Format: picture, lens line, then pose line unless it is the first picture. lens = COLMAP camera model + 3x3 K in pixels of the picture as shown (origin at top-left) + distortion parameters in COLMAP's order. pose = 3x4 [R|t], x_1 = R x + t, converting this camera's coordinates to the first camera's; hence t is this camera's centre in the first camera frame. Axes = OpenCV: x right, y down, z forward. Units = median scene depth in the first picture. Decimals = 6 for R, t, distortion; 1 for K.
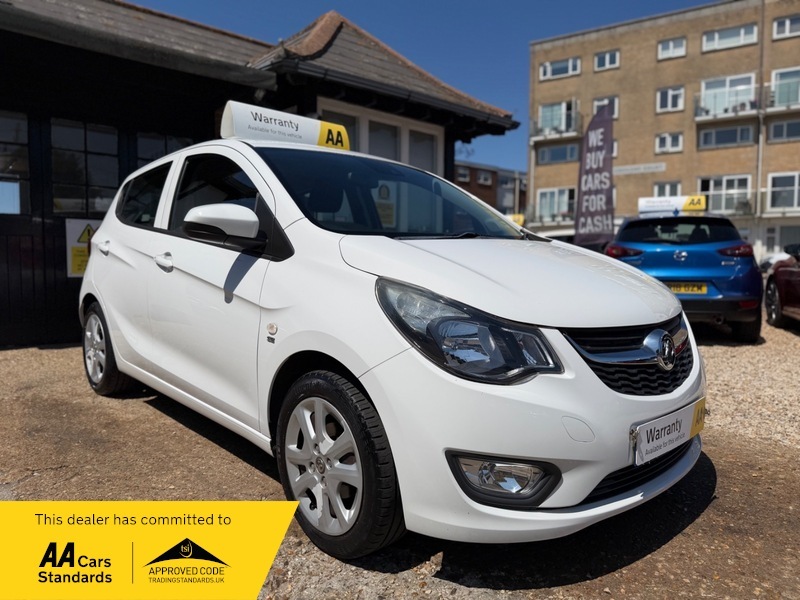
lens RADIAL K [[568.0, 0, 403.1], [0, 568.0, 300.2], [0, 0, 1]] dist [0.020055, -0.027618]
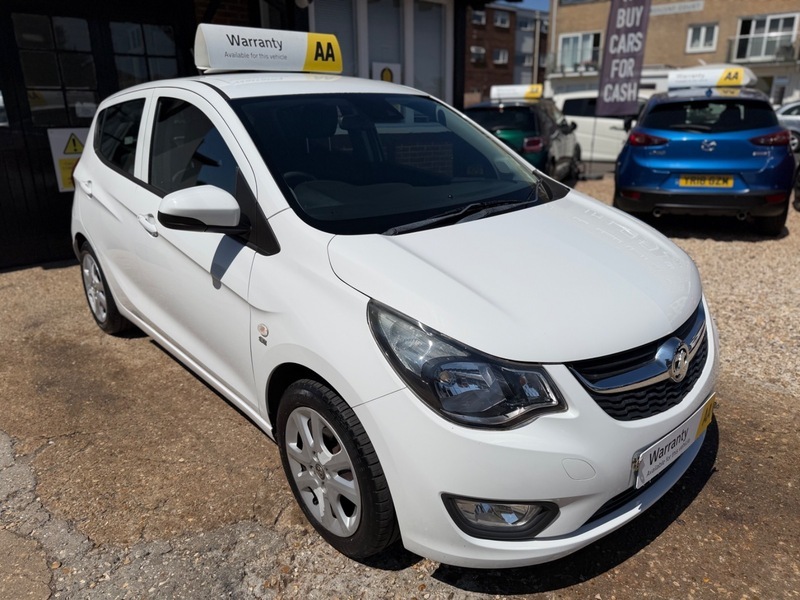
lens RADIAL K [[568.0, 0, 401.4], [0, 568.0, 302.1], [0, 0, 1]] dist [0.020055, -0.027618]
pose [[0.999520, -0.015343, -0.026918, 0.022528], [0.021558, 0.968391, 0.248504, -0.183475], [0.022255, -0.248965, 0.968257, 0.076125]]
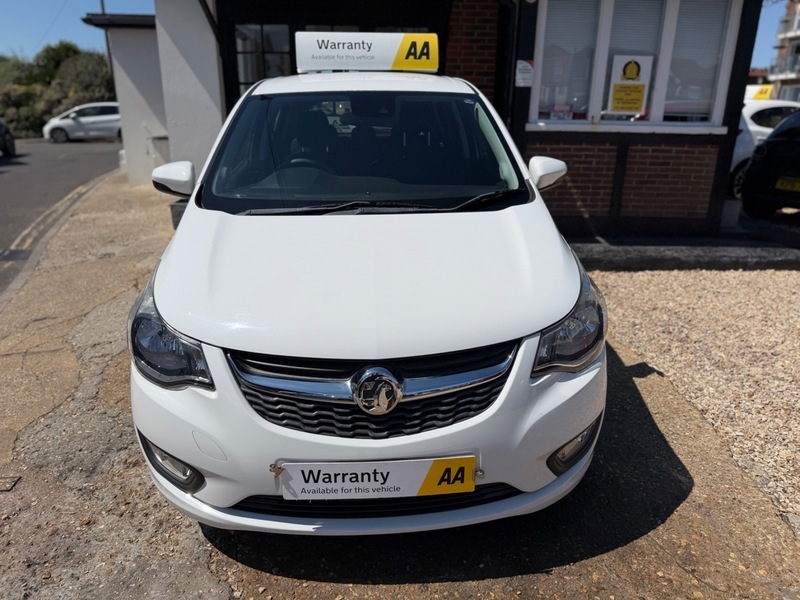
lens RADIAL K [[568.0, 0, 396.3], [0, 568.0, 292.0], [0, 0, 1]] dist [0.020055, -0.027618]
pose [[0.771130, 0.196484, -0.605602, 0.708653], [-0.046625, 0.966063, 0.254064, -0.200439], [0.634969, -0.167681, 0.754121, 0.296975]]
